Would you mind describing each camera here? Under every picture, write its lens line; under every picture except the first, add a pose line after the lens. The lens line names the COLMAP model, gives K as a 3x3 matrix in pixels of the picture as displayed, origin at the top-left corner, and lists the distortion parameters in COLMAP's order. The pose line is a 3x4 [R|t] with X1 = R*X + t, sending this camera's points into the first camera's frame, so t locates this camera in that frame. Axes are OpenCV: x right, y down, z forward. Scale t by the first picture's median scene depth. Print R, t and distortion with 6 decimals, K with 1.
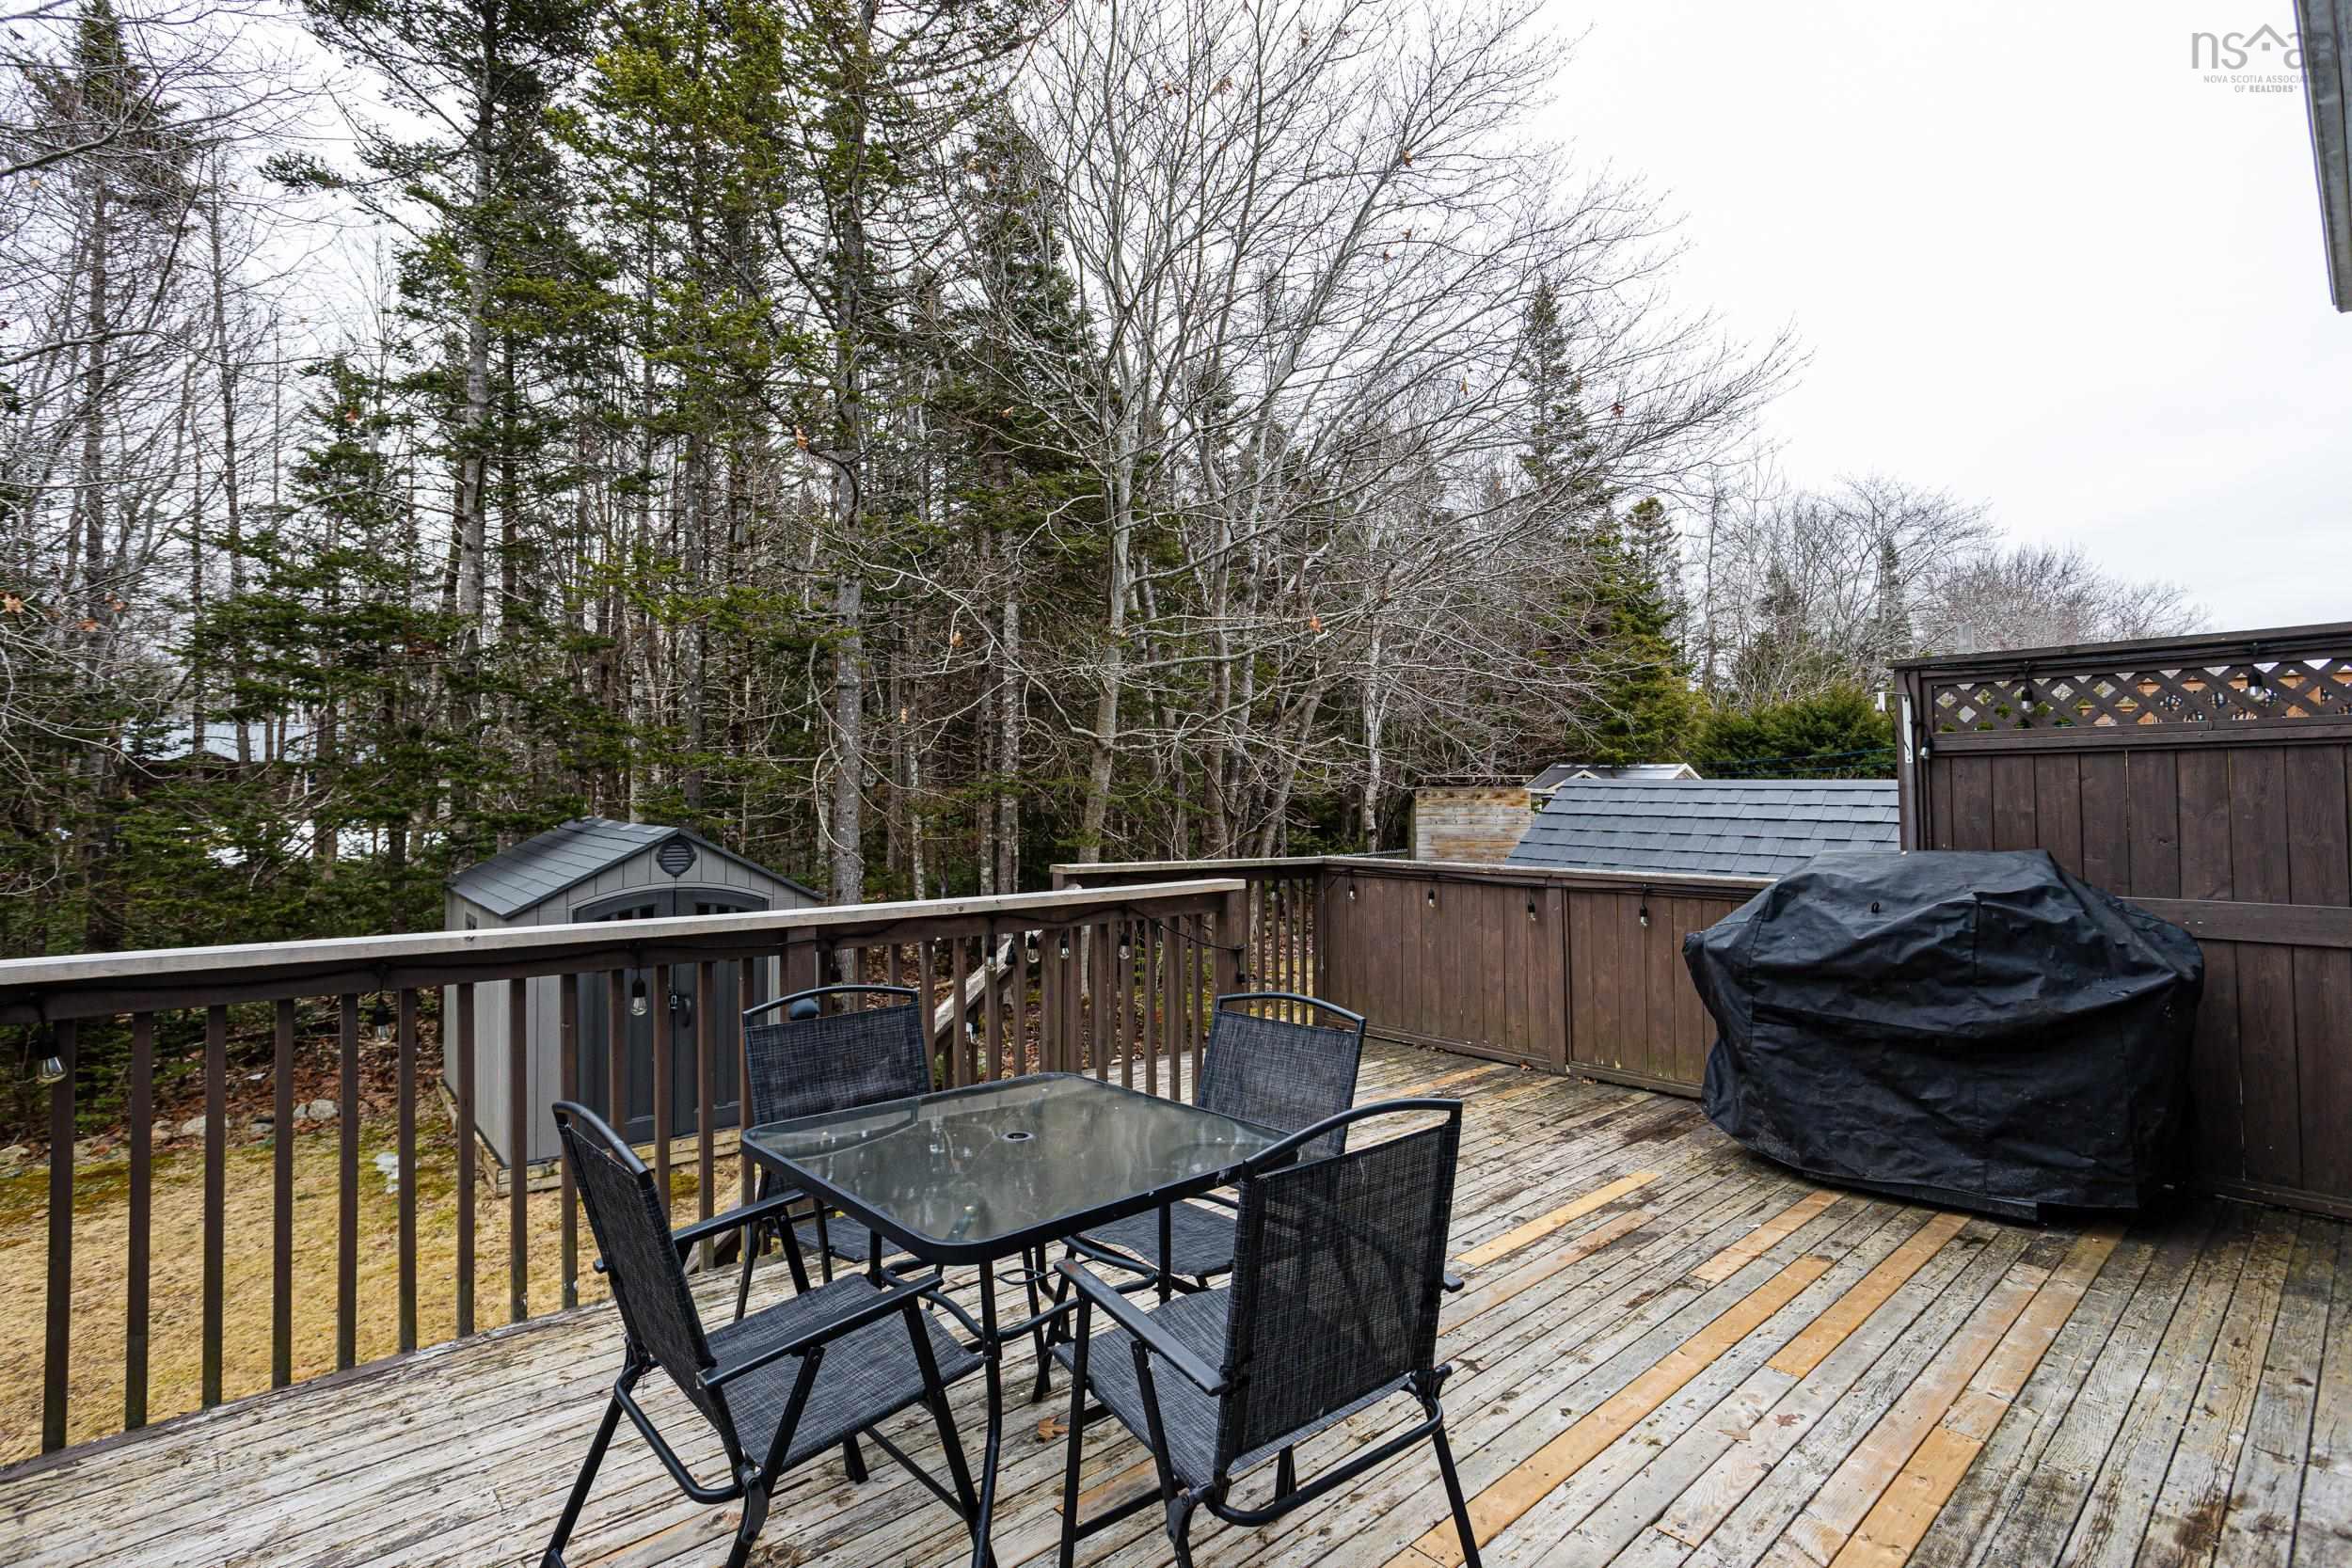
lens RADIAL K [[1151.6, 0, 1183.5], [0, 1151.6, 781.7], [0, 0, 1]] dist [-0.074240, 0.032492]
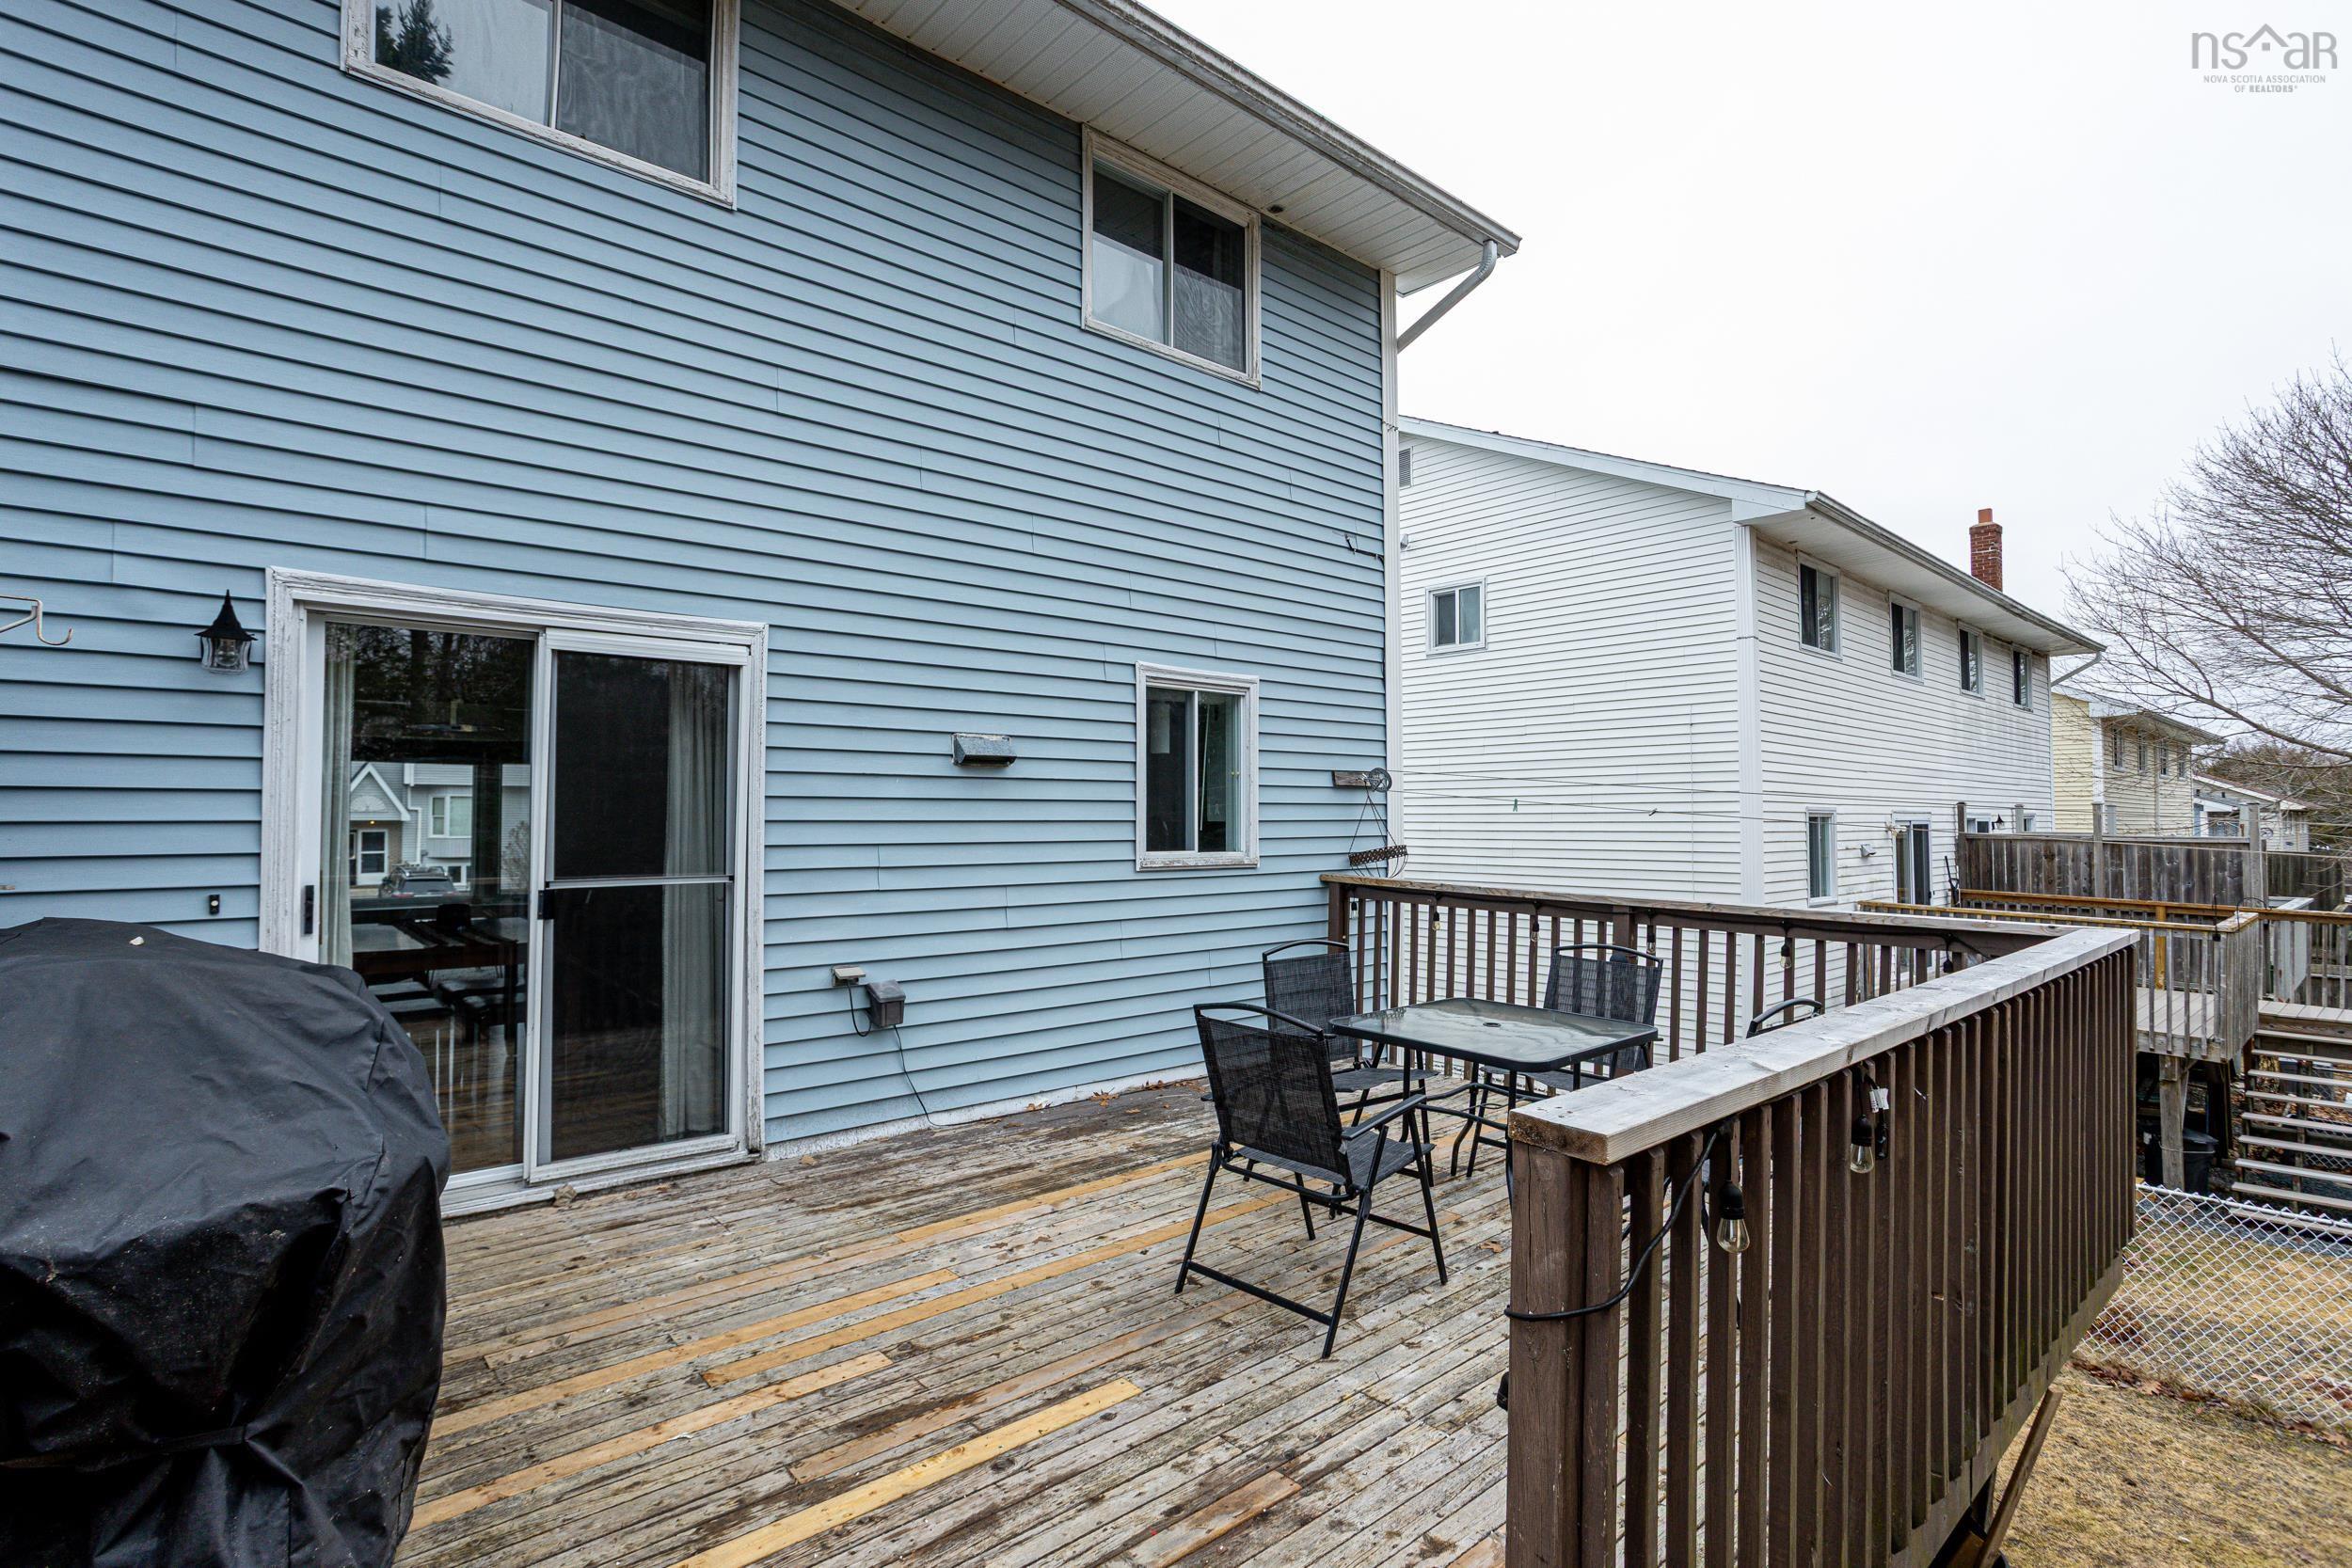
lens RADIAL K [[1151.6, 0, 1183.5], [0, 1151.6, 781.7], [0, 0, 1]] dist [-0.074240, 0.032492]
pose [[-0.999907, 0.000215, 0.013637, 0.198935], [-0.000476, 0.998716, -0.050656, 0.021520], [-0.013630, -0.050658, -0.998623, 1.853097]]
